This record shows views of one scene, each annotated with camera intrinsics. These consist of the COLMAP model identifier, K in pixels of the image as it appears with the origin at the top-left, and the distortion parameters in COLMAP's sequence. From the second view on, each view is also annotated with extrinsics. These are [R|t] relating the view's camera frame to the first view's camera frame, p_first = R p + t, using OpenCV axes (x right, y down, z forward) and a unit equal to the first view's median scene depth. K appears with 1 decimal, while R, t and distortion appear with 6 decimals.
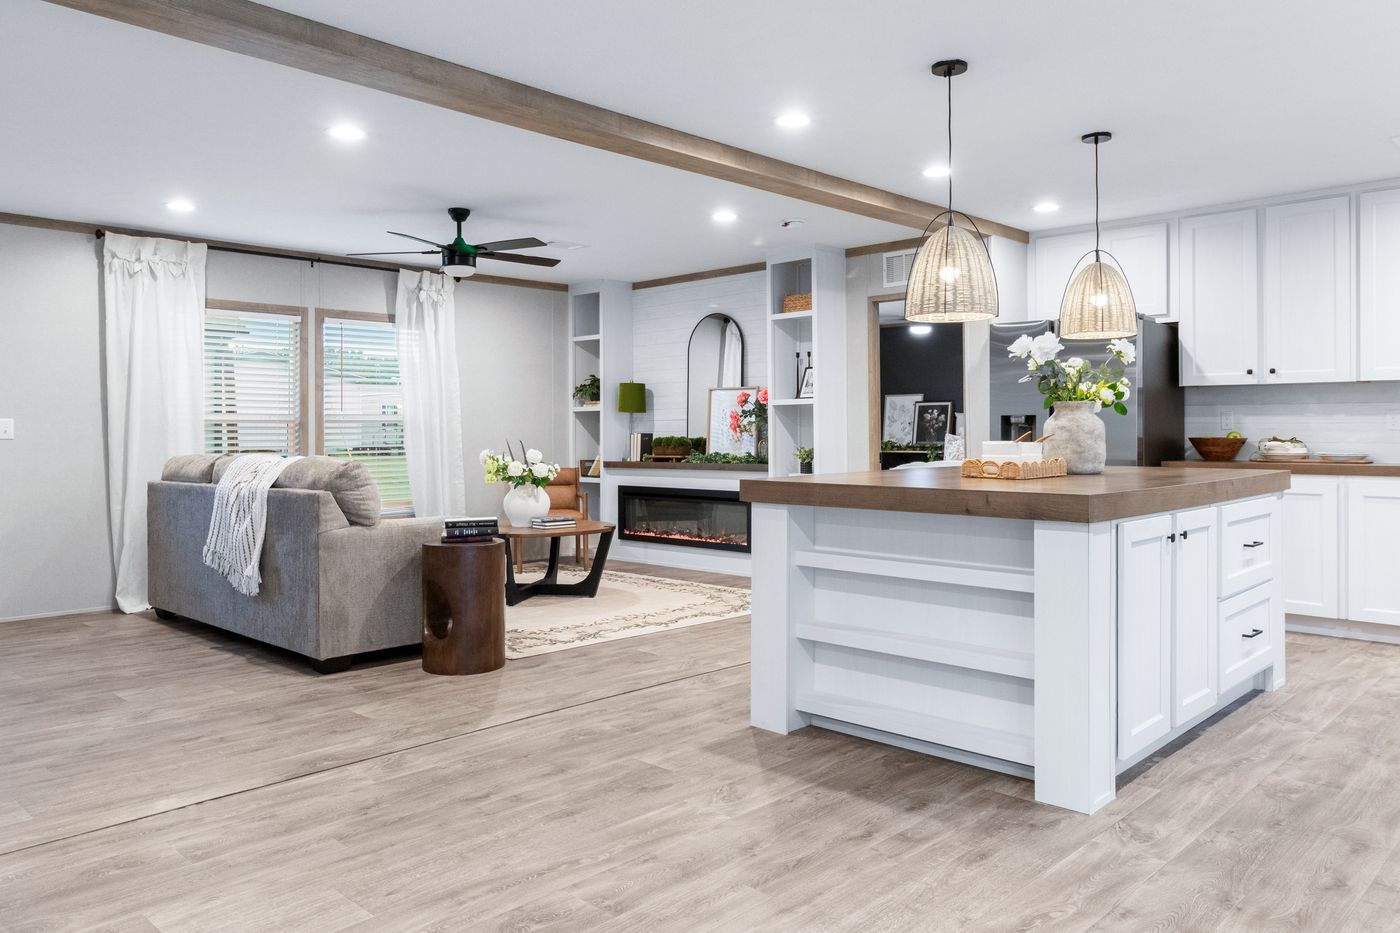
lens RADIAL K [[1007.9, 0, 686.3], [0, 1007.9, 430.1], [0, 0, 1]] dist [-0.001681, 0.004885]
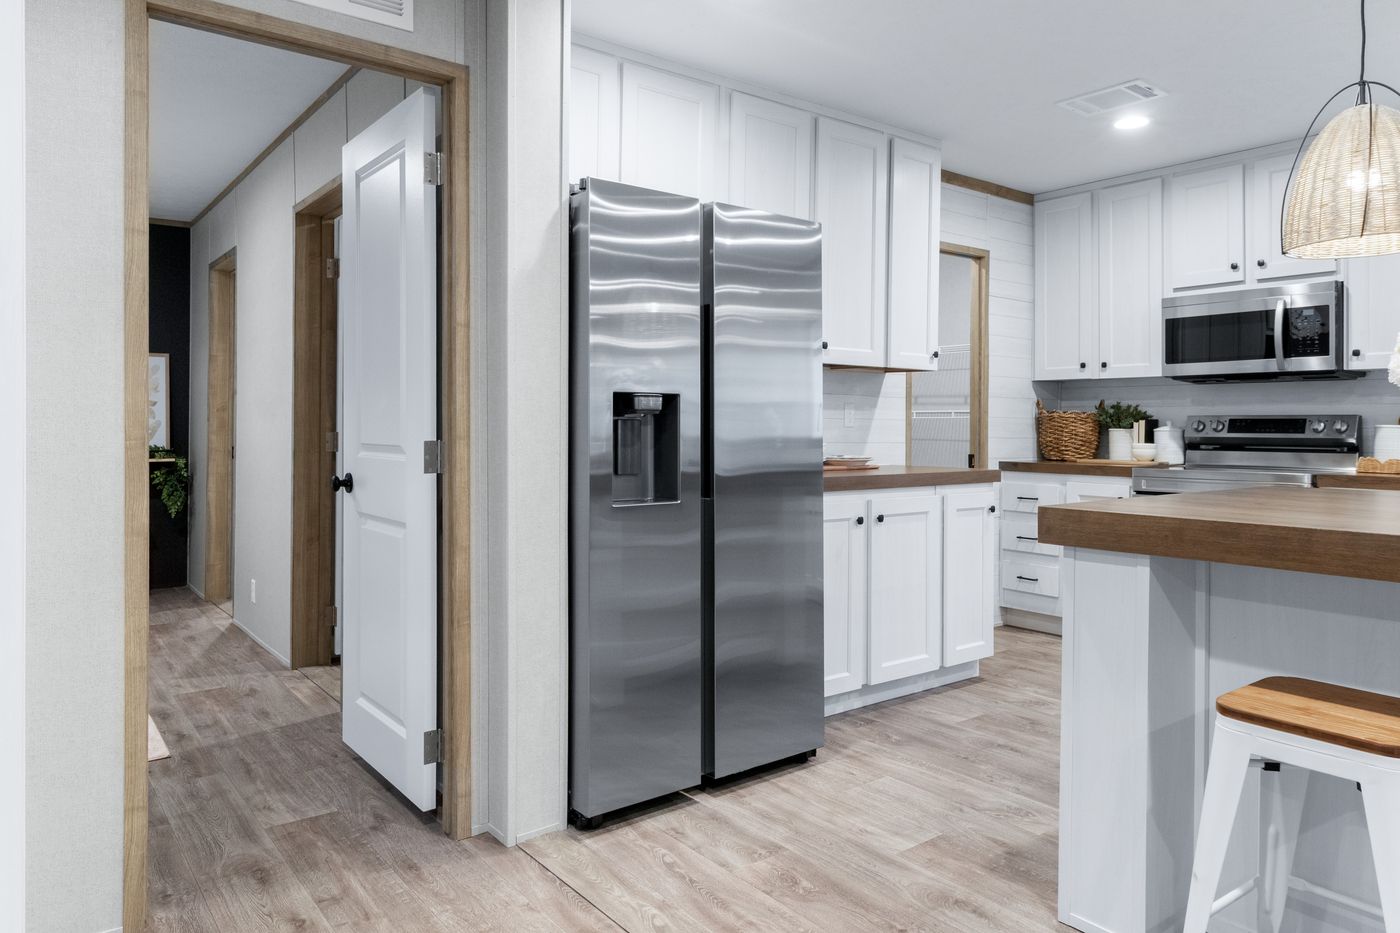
lens RADIAL K [[930.1, 0, 700.4], [0, 930.1, 414.0], [0, 0, 1]] dist [0.017557, 0.007898]
pose [[0.131268, 0.015724, 0.991222, -0.082333], [-0.005918, 0.999869, -0.015077, 0.000798], [-0.991329, -0.003887, 0.131343, 0.912634]]
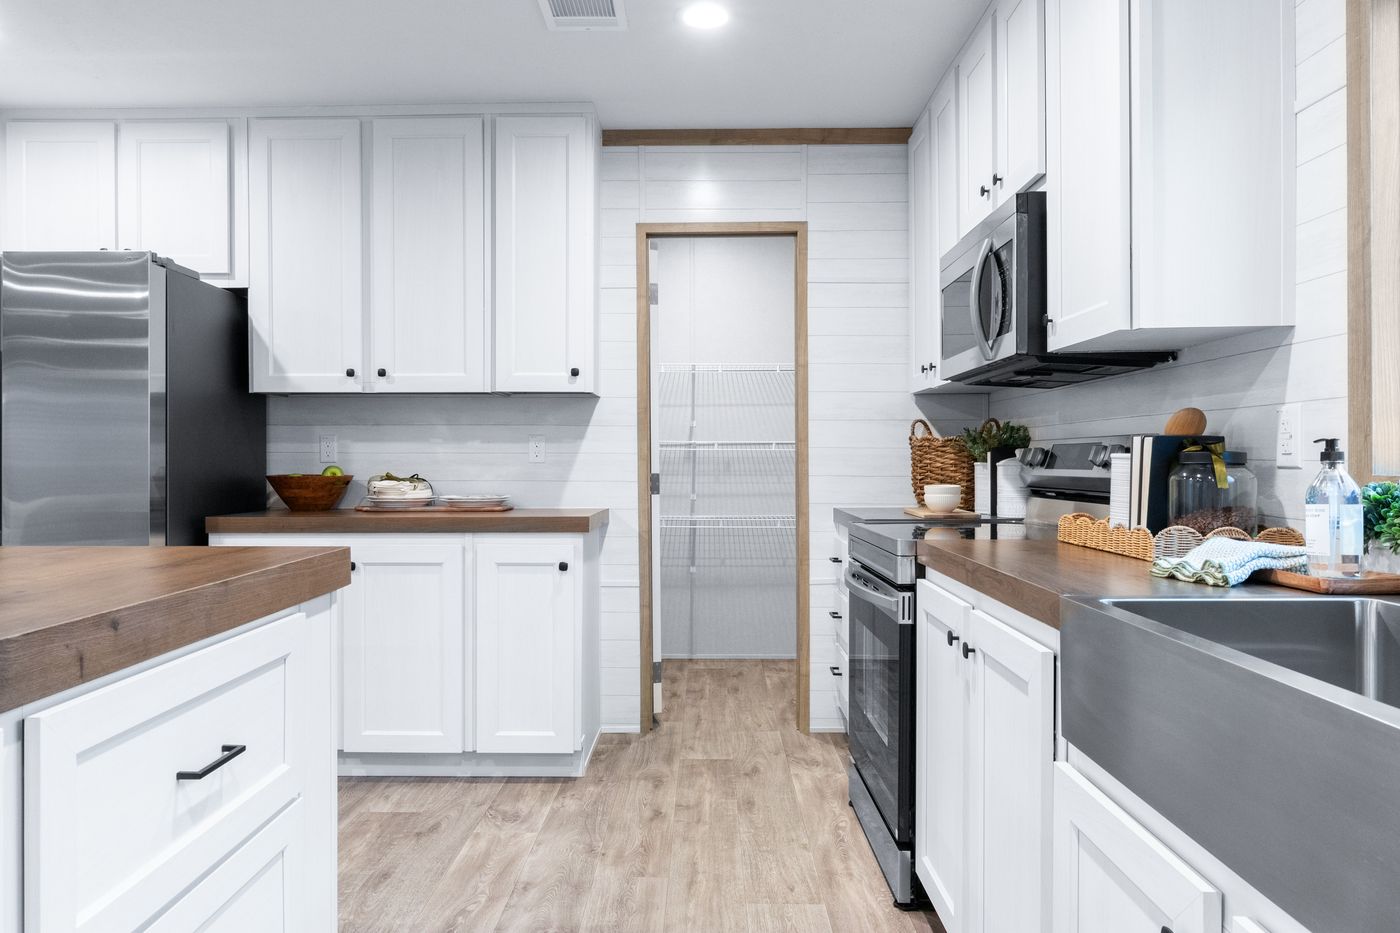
lens RADIAL K [[951.7, 0, 691.7], [0, 951.7, 468.6], [0, 0, 1]] dist [0.002471, 0.003019]
pose [[0.727014, -0.004679, 0.686607, 0.277867], [0.000169, 0.999978, 0.006635, -0.000717], [-0.686623, -0.004708, 0.726998, 0.379563]]
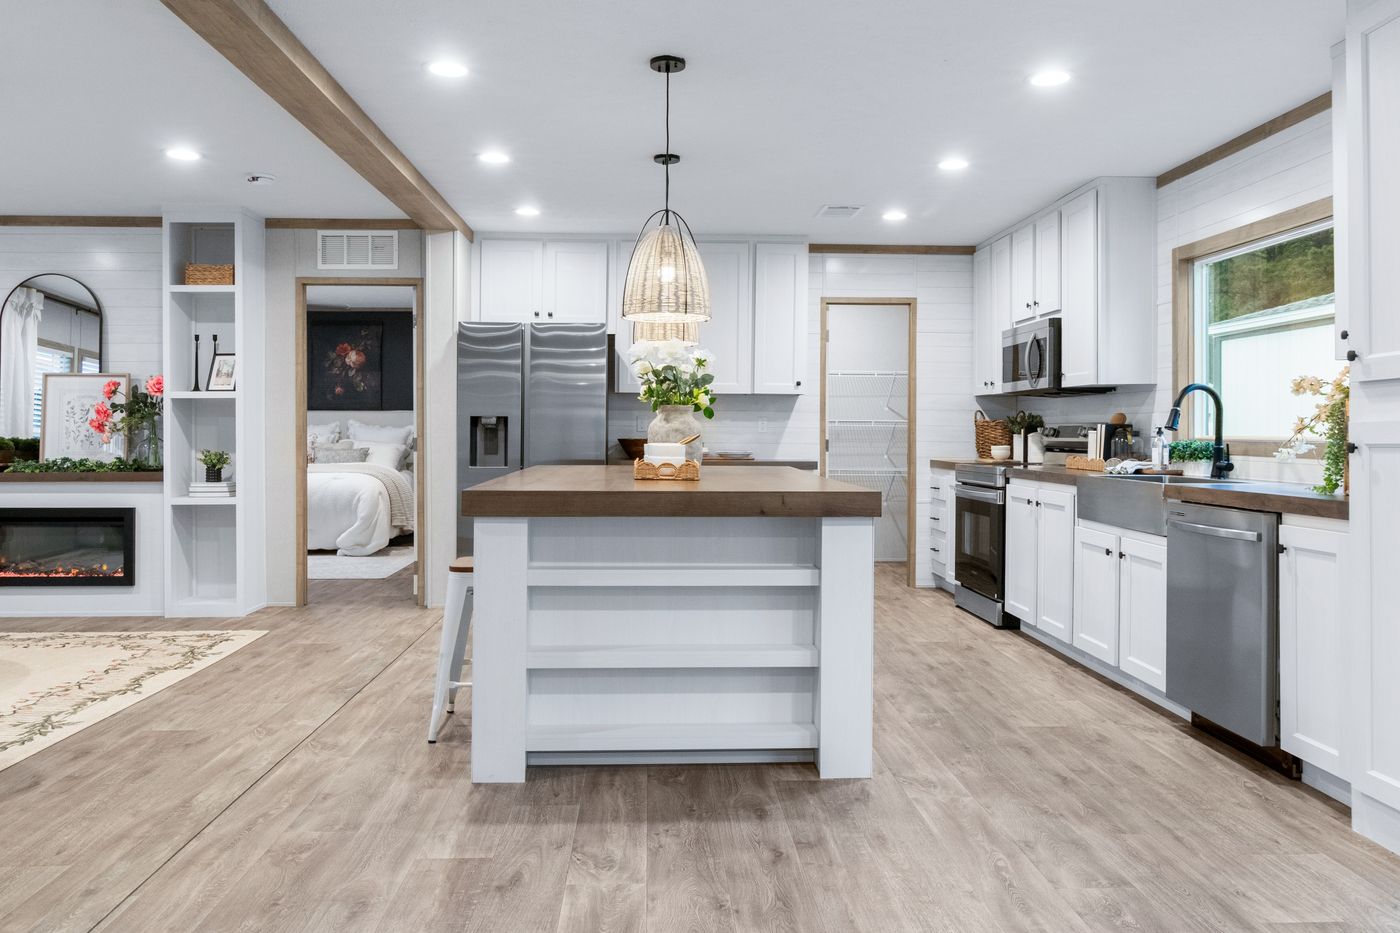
lens RADIAL K [[1007.9, 0, 694.6], [0, 1007.9, 436.2], [0, 0, 1]] dist [-0.001681, 0.004885]
pose [[0.683628, 0.002311, 0.729827, -0.252357], [-0.006636, 0.999973, 0.003050, 0.000370], [-0.729801, -0.006928, 0.683625, 0.175438]]
